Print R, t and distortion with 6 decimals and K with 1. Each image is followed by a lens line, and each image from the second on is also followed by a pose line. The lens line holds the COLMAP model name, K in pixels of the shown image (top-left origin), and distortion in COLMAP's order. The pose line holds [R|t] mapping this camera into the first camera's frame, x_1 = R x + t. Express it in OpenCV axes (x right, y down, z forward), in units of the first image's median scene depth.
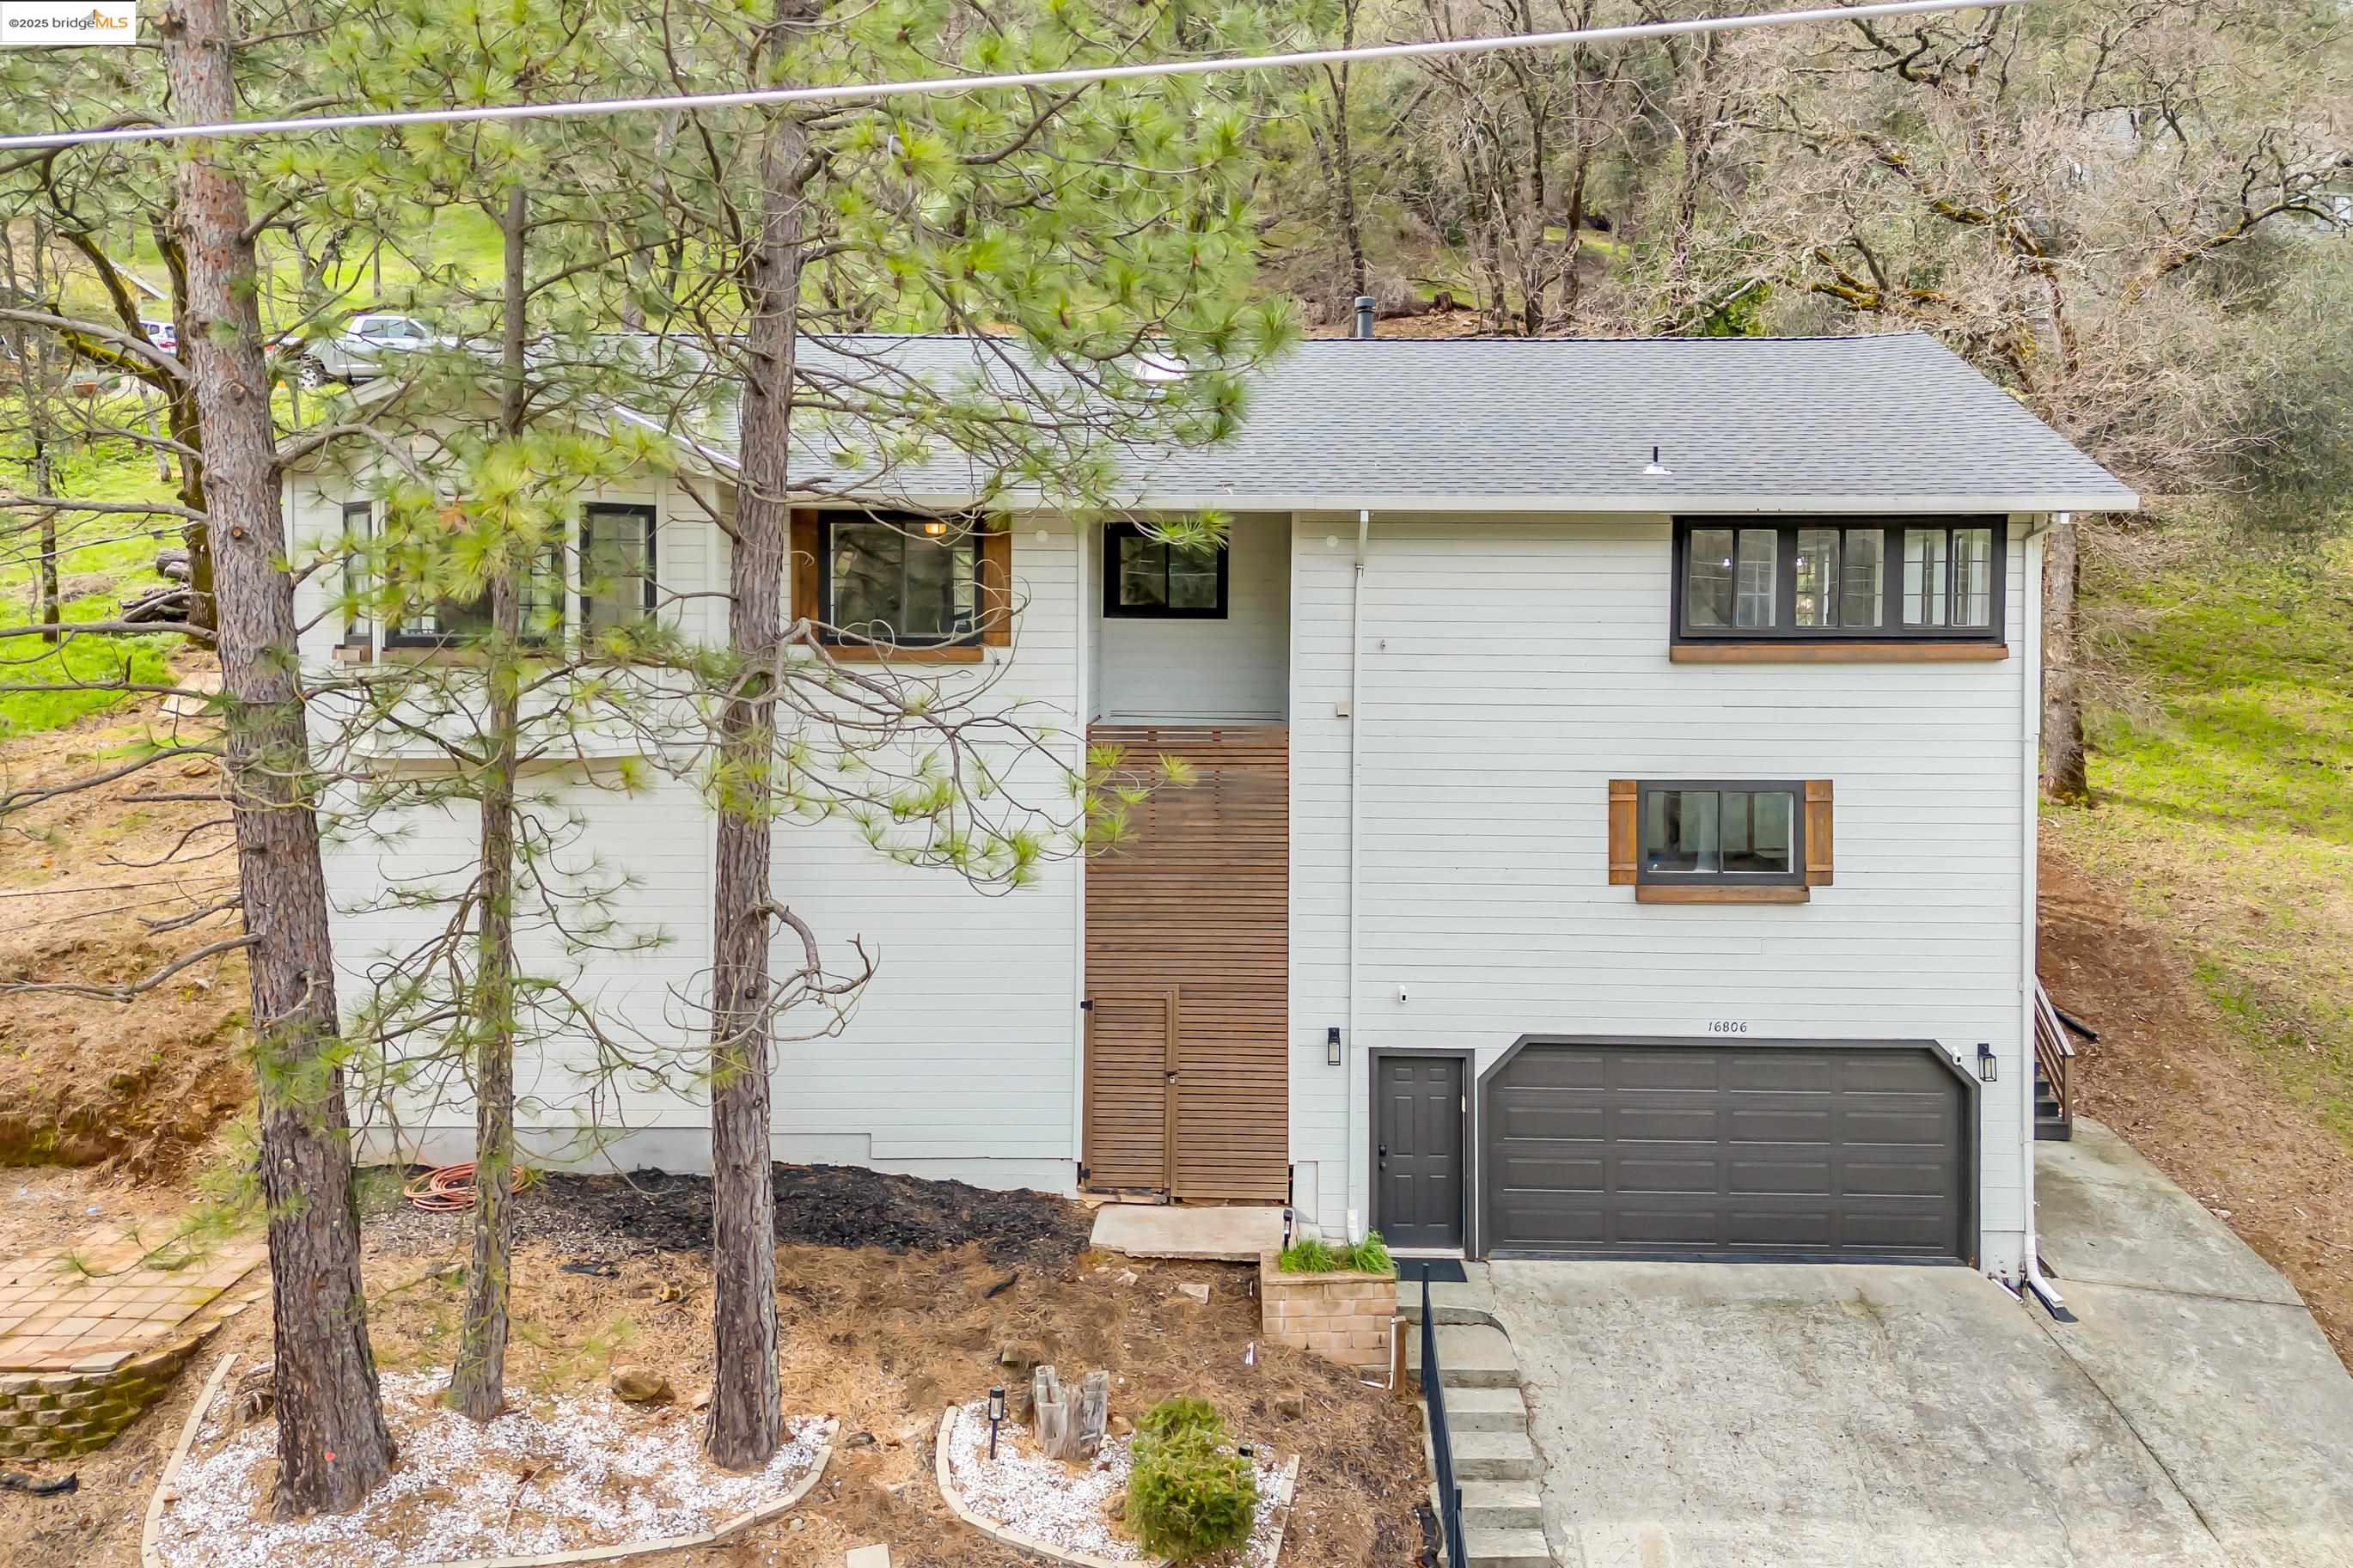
lens RADIAL K [[1788.6, 0, 1272.9], [0, 1788.6, 655.7], [0, 0, 1]] dist [0.042957, -0.025020]
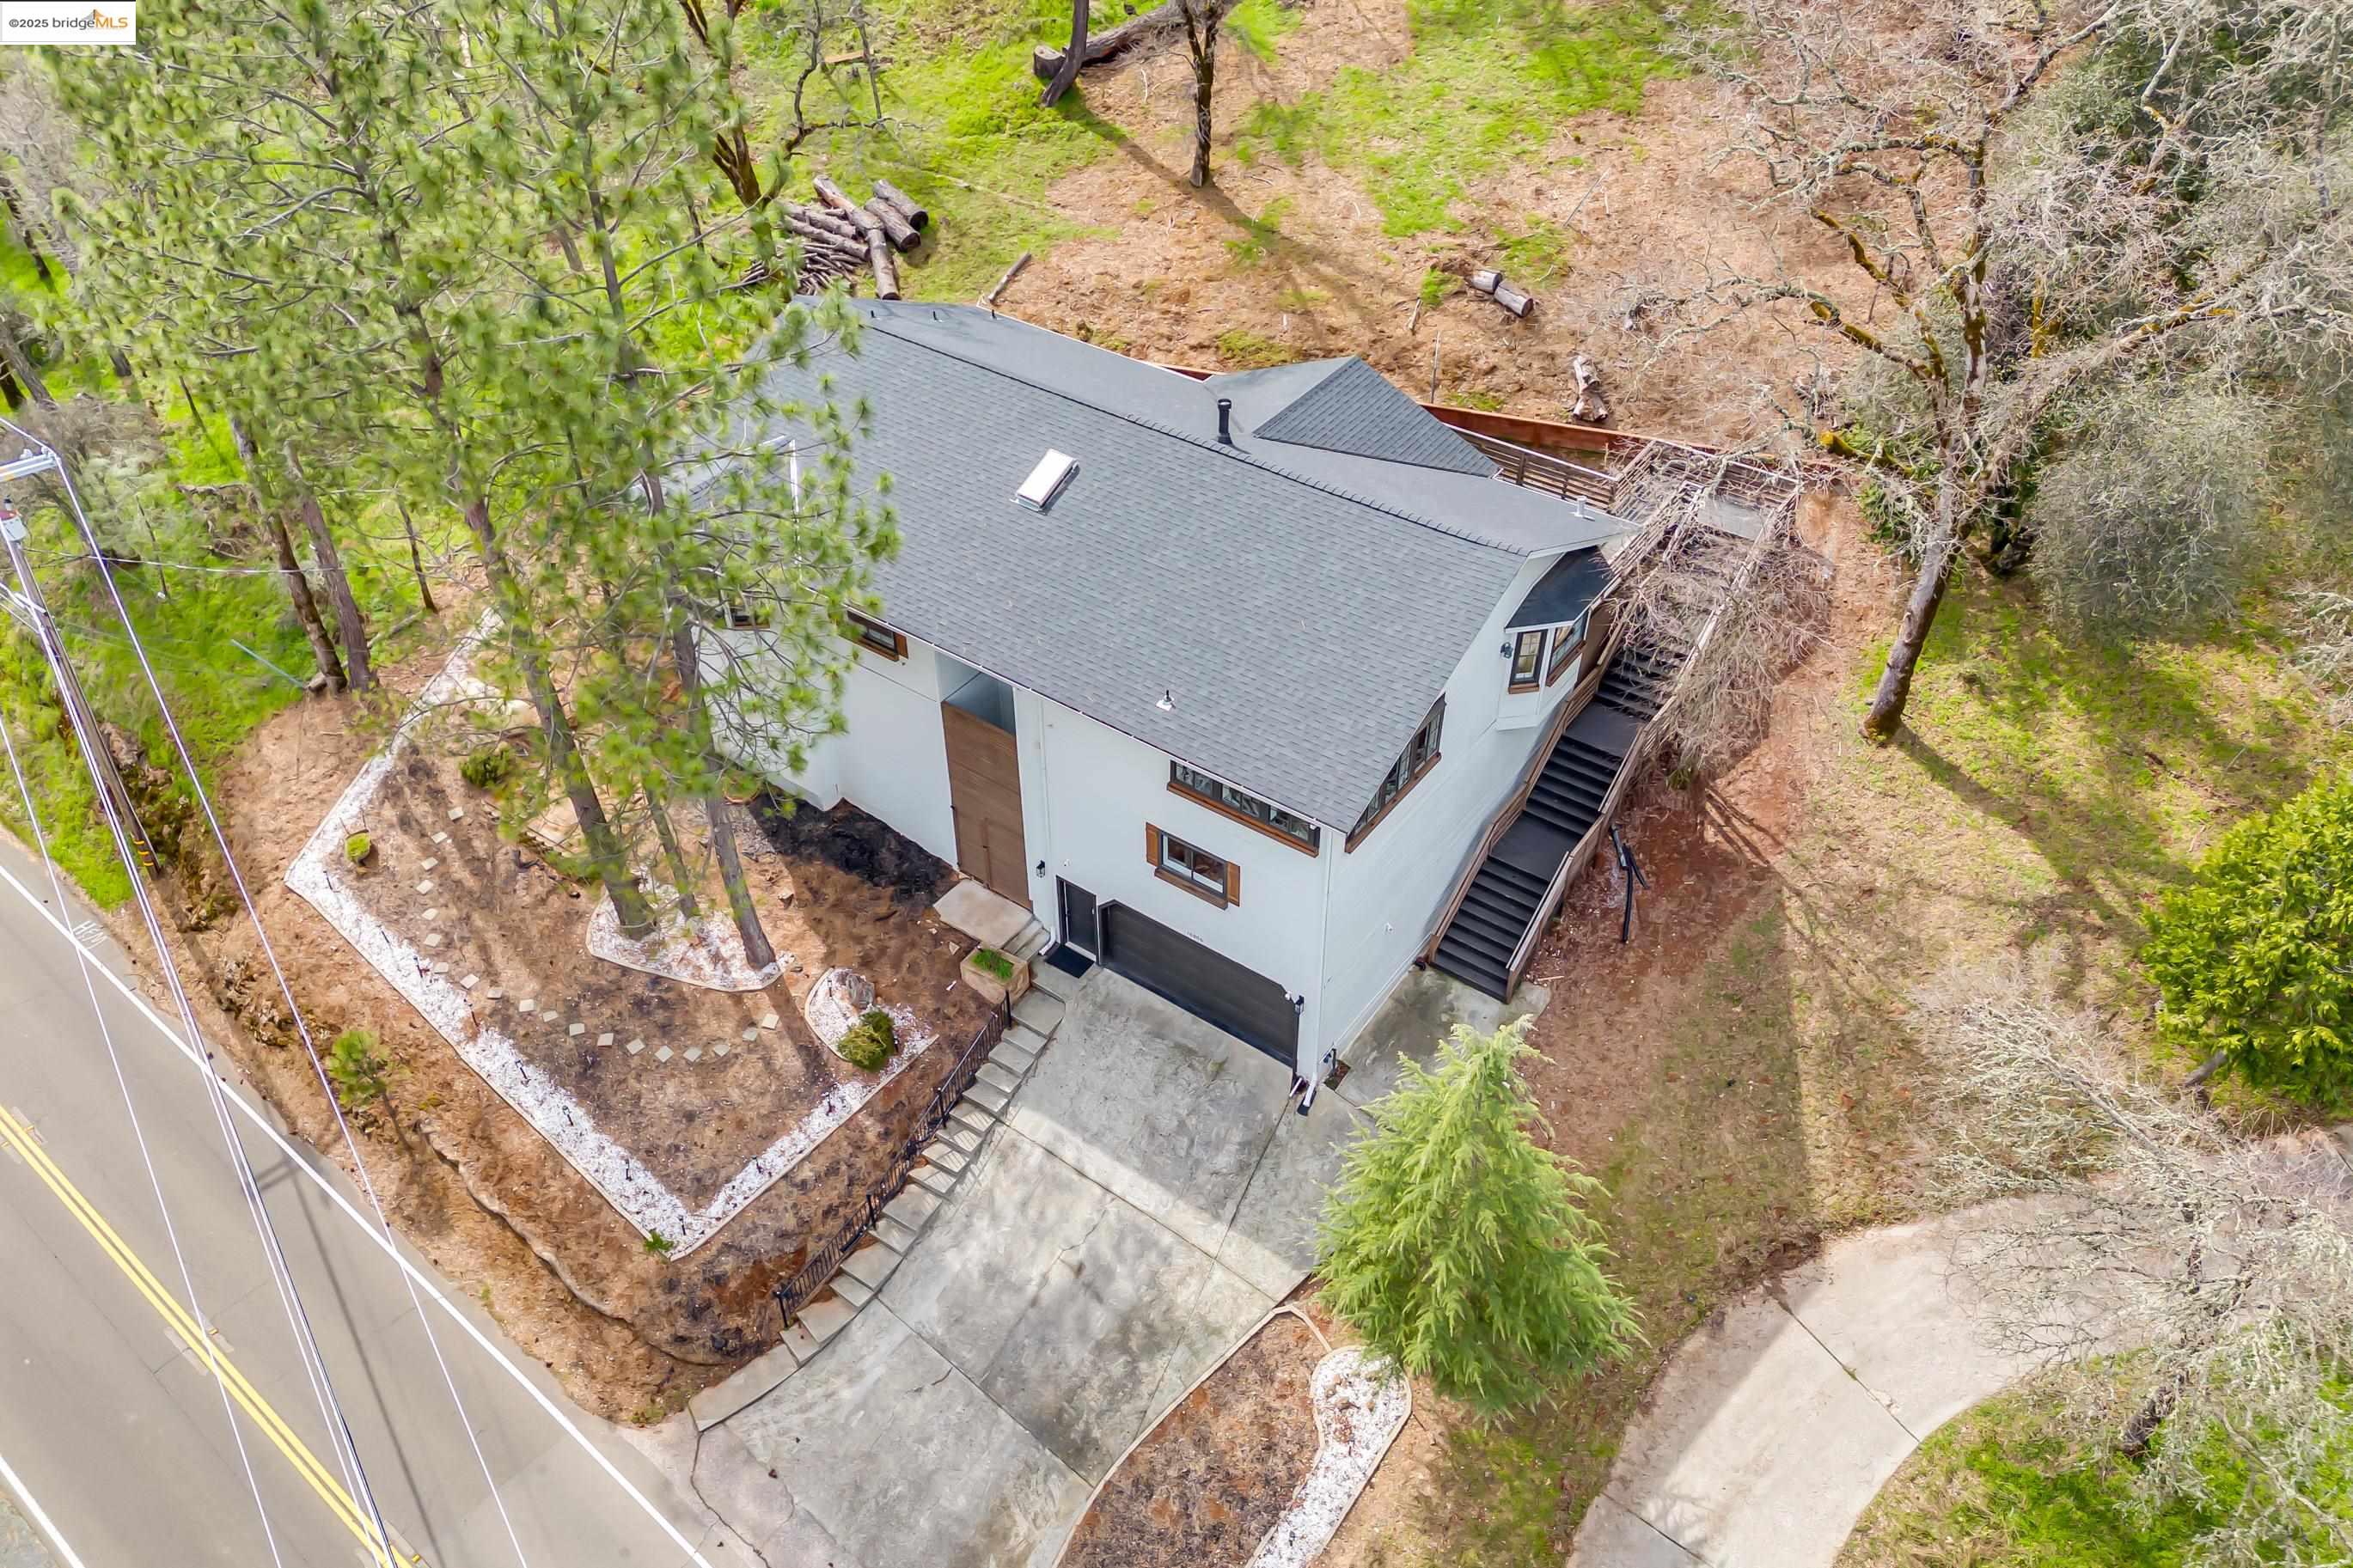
lens RADIAL K [[1701.1, 0, 1176.5], [0, 1701.1, 784.0], [0, 0, 1]] dist [0.141441, -0.252805]
pose [[0.817856, 0.371844, -0.439140, 1.027558], [-0.011464, 0.773538, 0.633646, -1.153235], [0.575309, -0.513197, 0.636905, -0.140071]]
